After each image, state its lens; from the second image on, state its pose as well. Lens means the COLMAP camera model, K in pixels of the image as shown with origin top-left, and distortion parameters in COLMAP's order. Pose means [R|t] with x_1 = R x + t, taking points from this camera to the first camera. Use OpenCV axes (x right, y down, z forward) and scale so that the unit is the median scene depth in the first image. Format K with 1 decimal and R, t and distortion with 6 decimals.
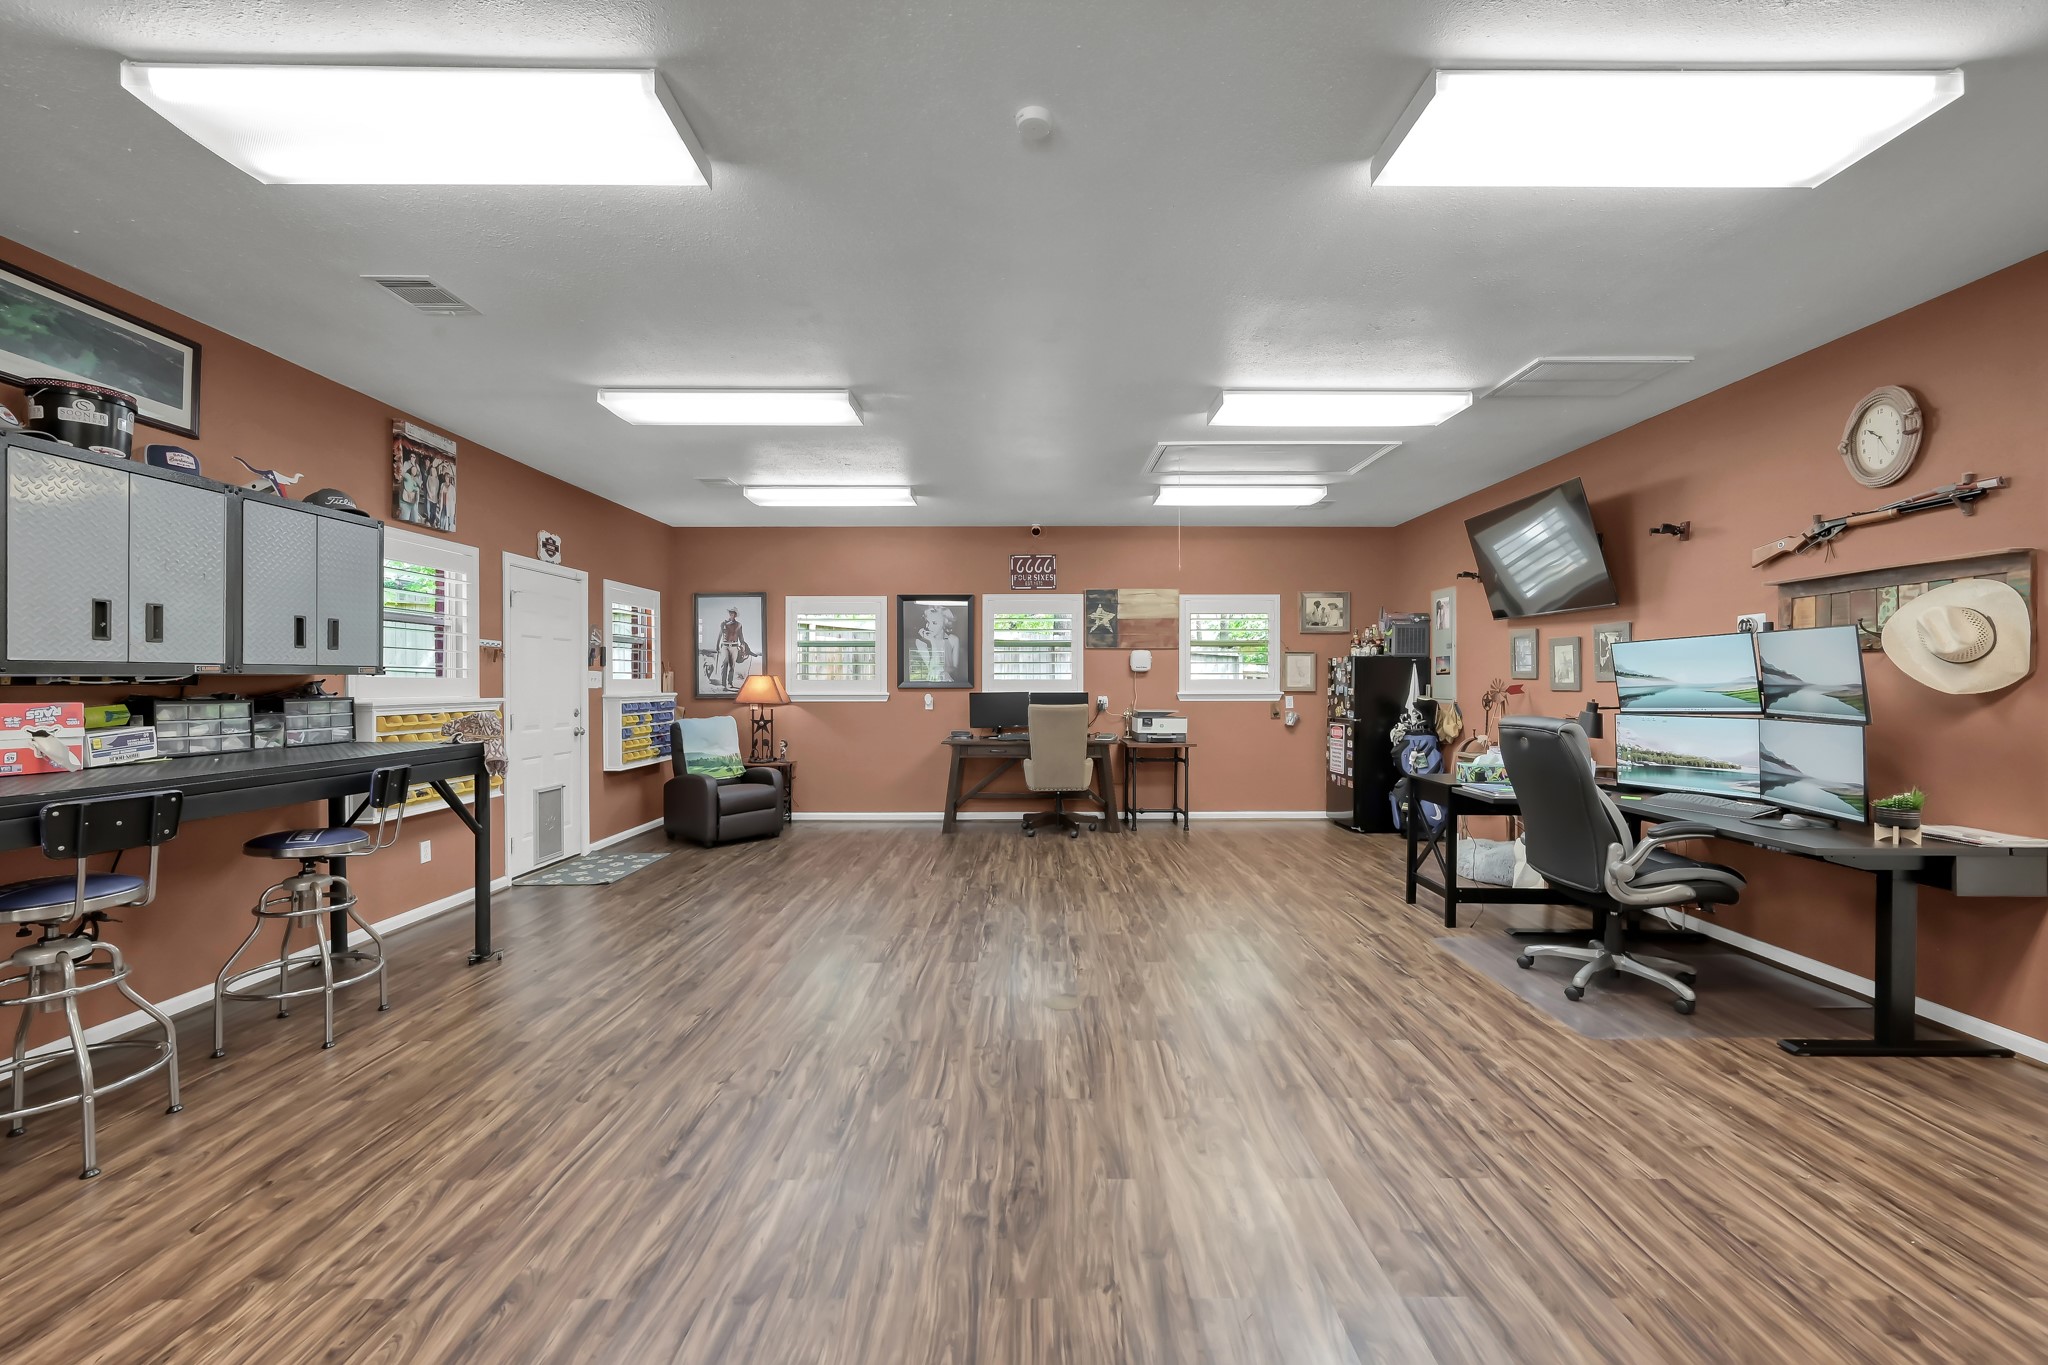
lens RADIAL K [[804.5, 0, 1039.0], [0, 804.5, 686.0], [0, 0, 1]] dist [-0.000138, -0.000321]
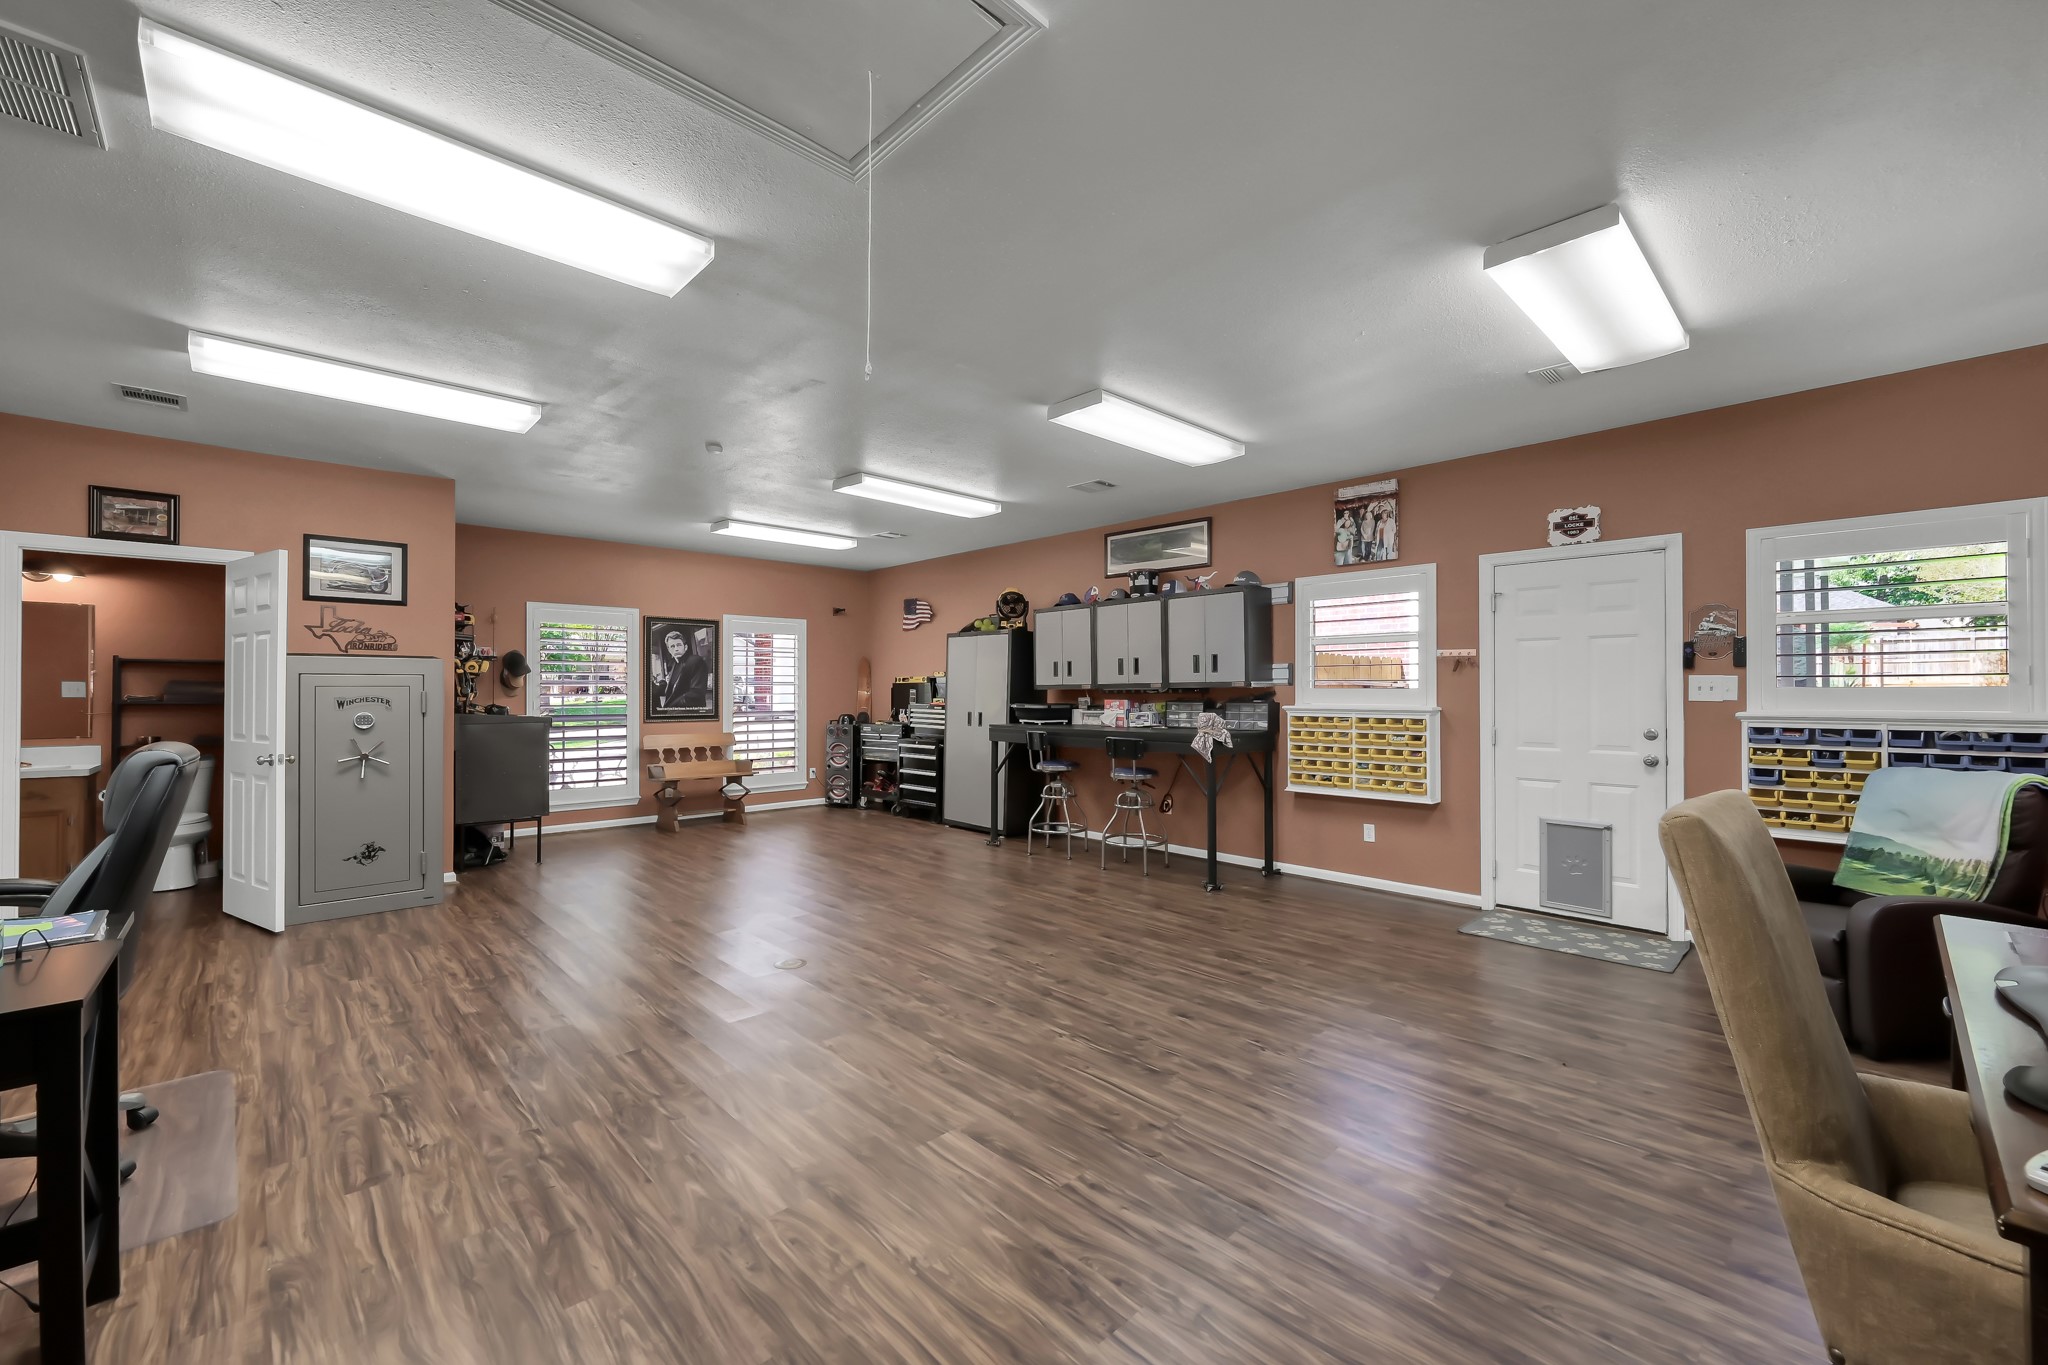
lens RADIAL K [[804.5, 0, 1045.7], [0, 804.5, 686.6], [0, 0, 1]] dist [-0.000138, -0.000321]
pose [[-0.713621, -0.002459, -0.700527, 0.444049], [-0.002193, 0.999997, -0.001276, -0.010353], [0.700528, 0.000626, -0.713624, 1.580605]]
